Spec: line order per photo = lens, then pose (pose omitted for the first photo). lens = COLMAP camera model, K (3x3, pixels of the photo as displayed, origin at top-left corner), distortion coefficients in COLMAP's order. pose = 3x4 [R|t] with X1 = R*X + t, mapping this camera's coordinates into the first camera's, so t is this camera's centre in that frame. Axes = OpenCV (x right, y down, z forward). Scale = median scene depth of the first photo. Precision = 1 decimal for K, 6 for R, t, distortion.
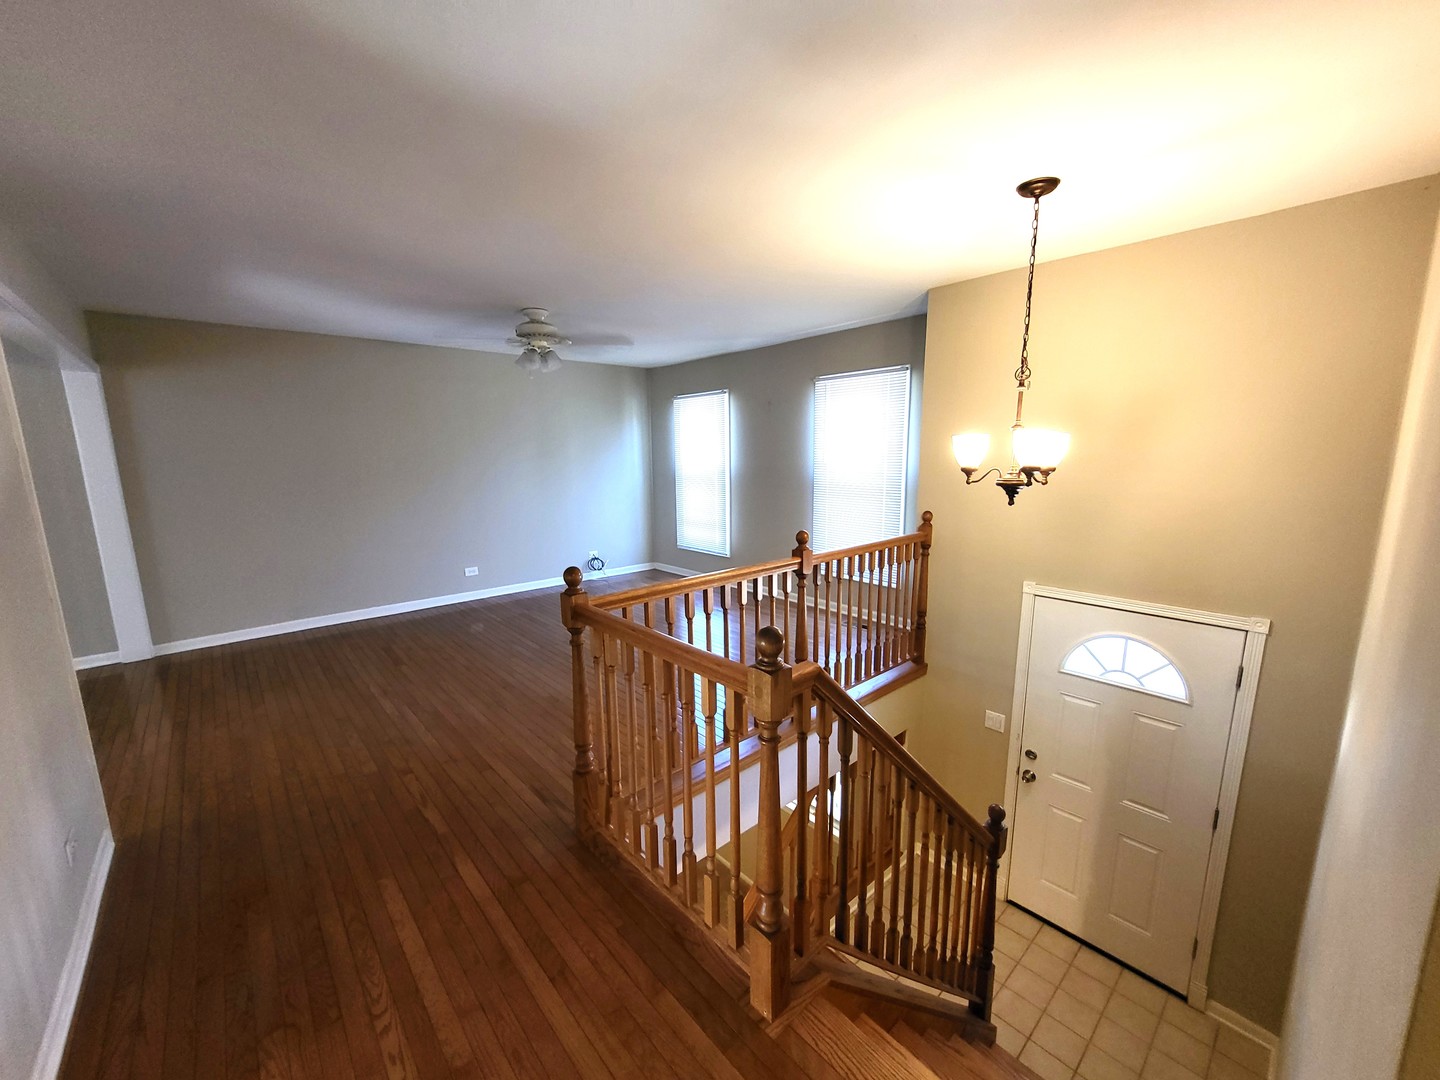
lens RADIAL K [[574.2, 0, 673.1], [0, 574.2, 551.2], [0, 0, 1]] dist [0.015030, -0.000006]
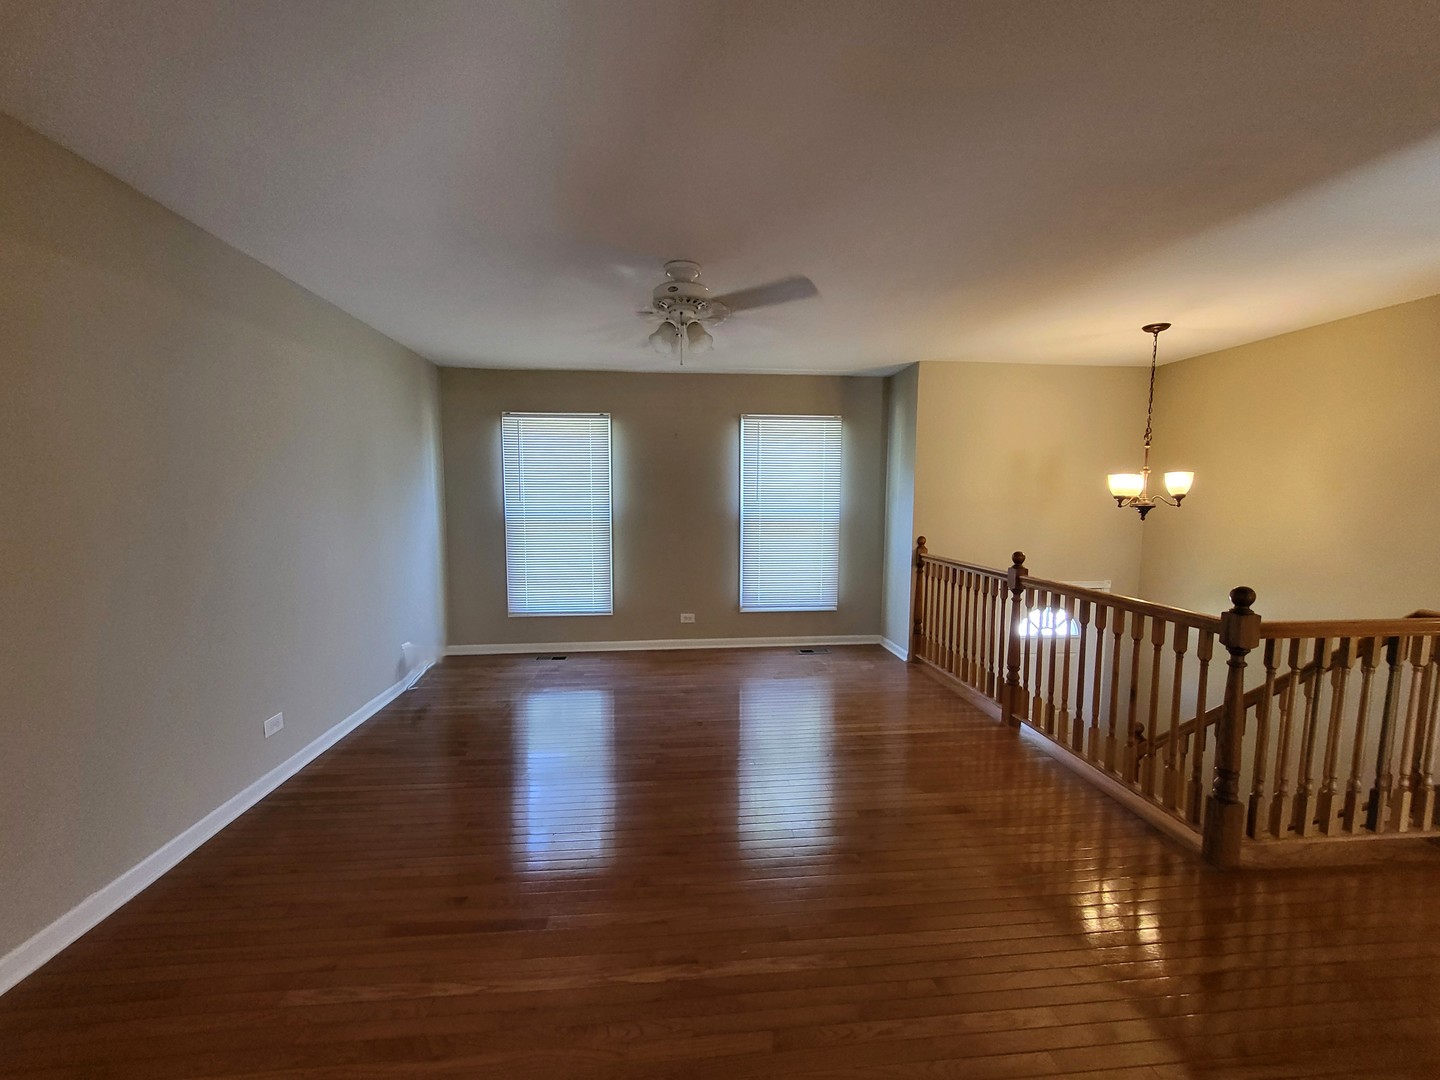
lens RADIAL K [[577.6, 0, 723.6], [0, 577.6, 552.9], [0, 0, 1]] dist [0.001890, -0.000008]
pose [[0.561025, -0.057567, 0.825795, -0.613240], [0.129854, 0.991349, -0.019112, -0.050272], [-0.817550, 0.117956, 0.563647, 0.486484]]
